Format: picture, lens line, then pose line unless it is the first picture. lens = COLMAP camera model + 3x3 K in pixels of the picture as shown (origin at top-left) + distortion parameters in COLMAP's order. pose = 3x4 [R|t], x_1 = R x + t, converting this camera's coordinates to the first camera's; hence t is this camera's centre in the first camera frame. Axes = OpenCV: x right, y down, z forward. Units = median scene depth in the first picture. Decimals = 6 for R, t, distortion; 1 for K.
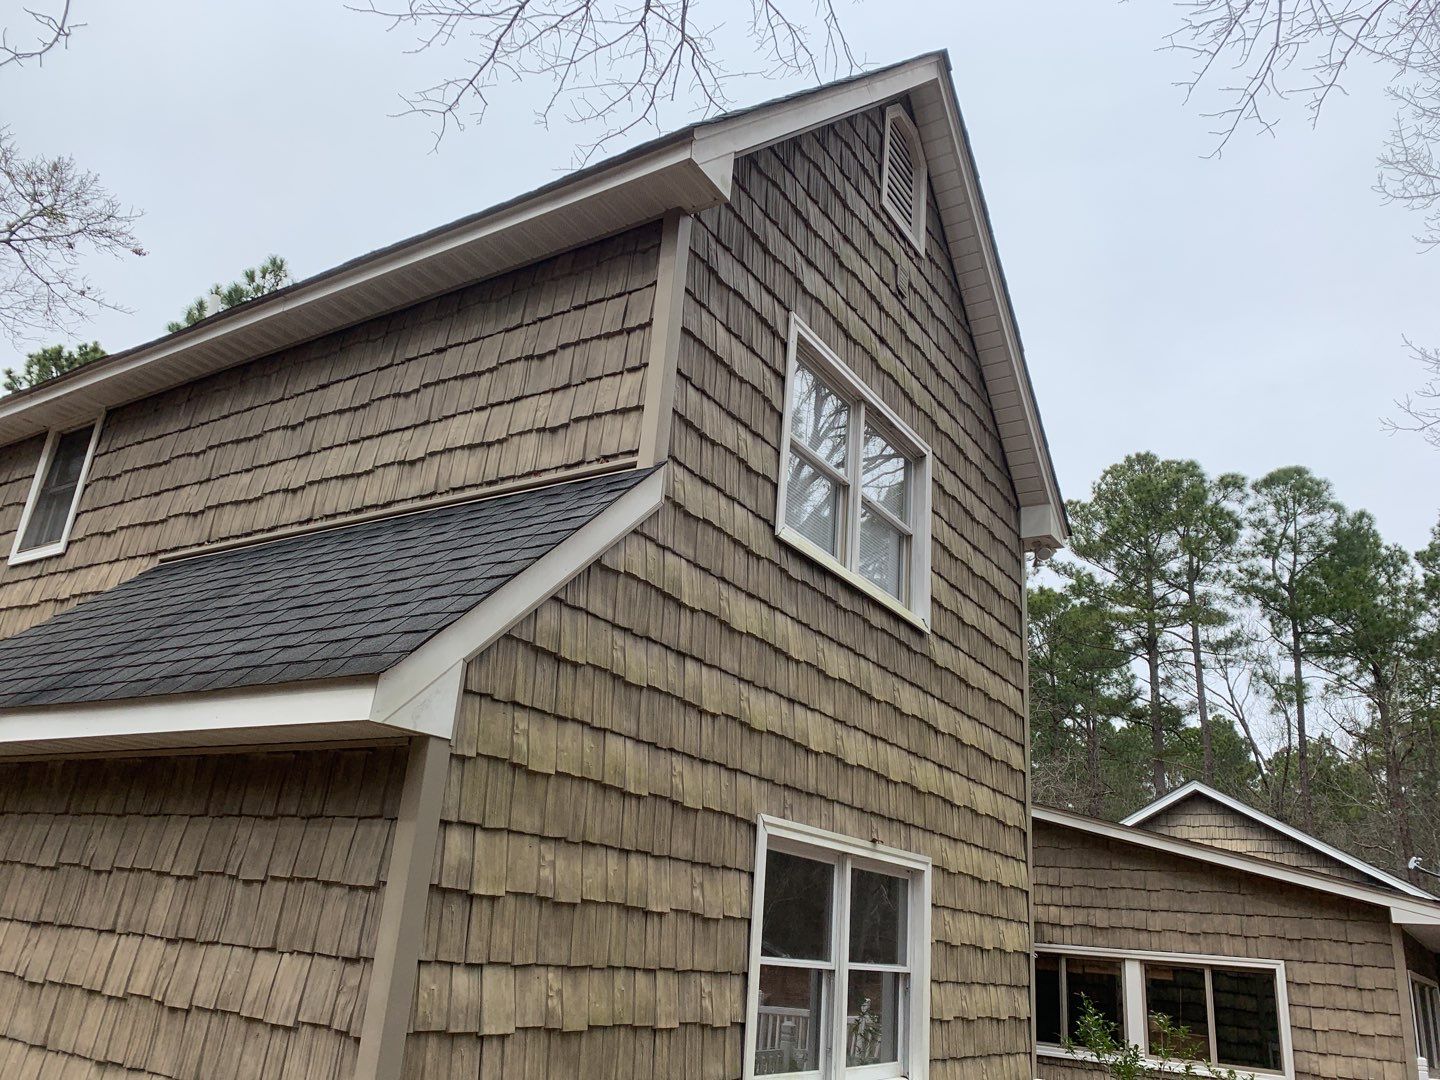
lens RADIAL K [[1089.1, 0, 720.0], [0, 1089.1, 540.0], [0, 0, 1]] dist [0.037972, -0.038407]
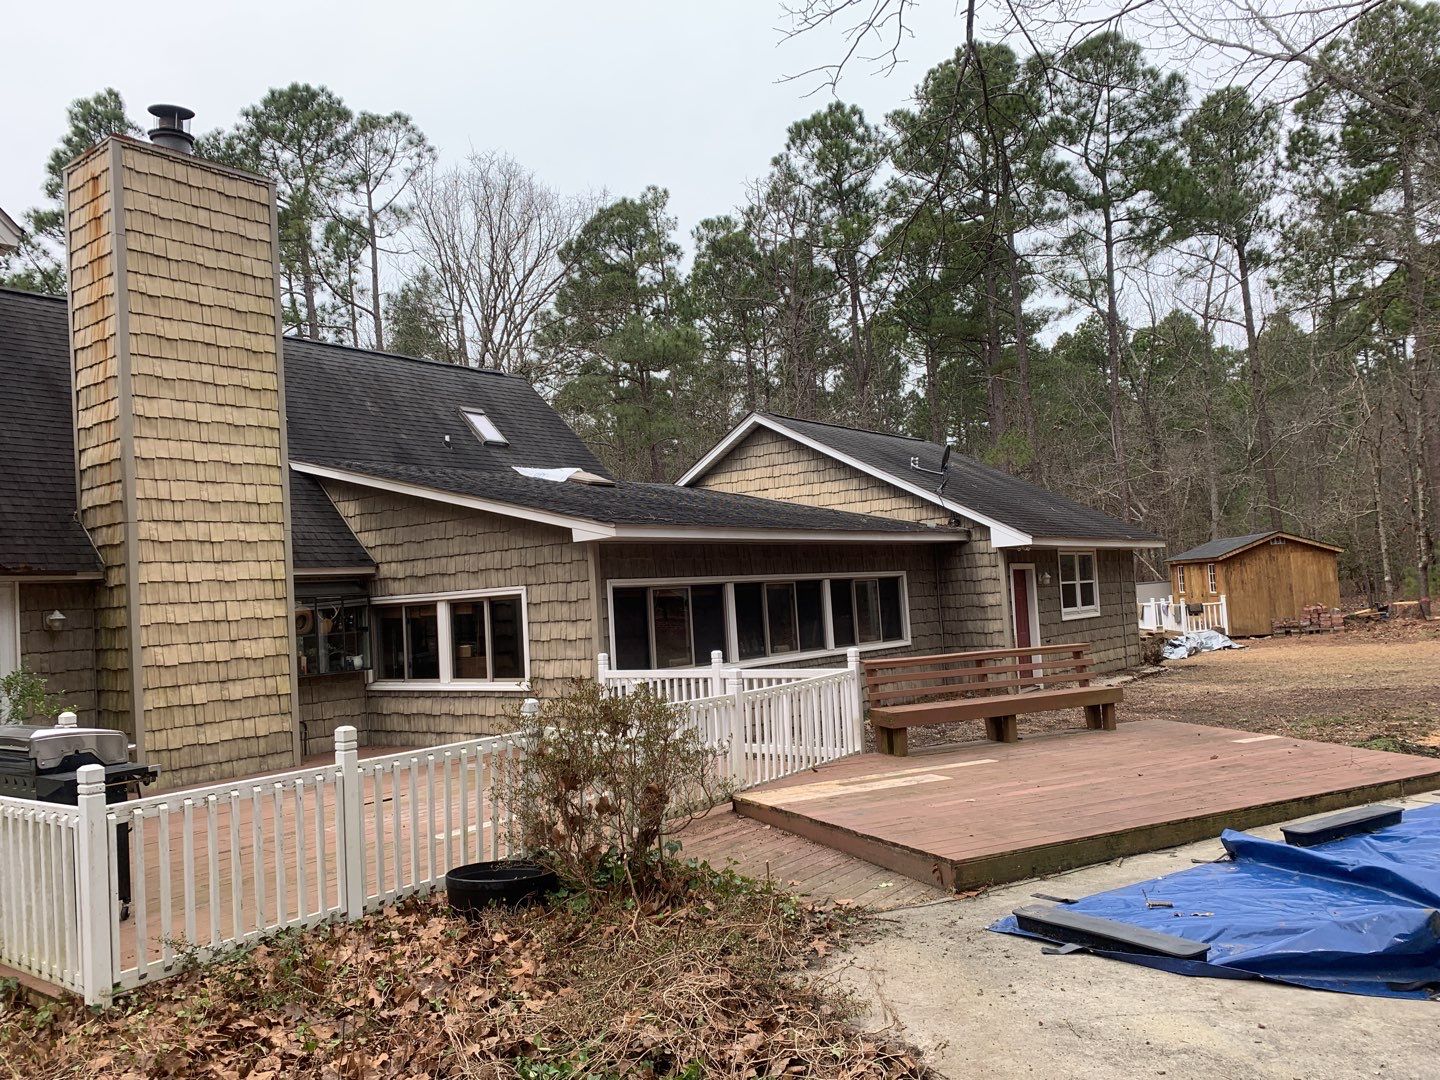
lens RADIAL K [[1108.7, 0, 715.3], [0, 1108.7, 544.0], [0, 0, 1]] dist [0.056826, -0.086211]
pose [[0.988802, -0.136769, -0.059701, 0.732657], [0.148345, 0.944380, 0.293495, 0.043644], [0.016239, -0.299065, 0.954094, -0.040050]]
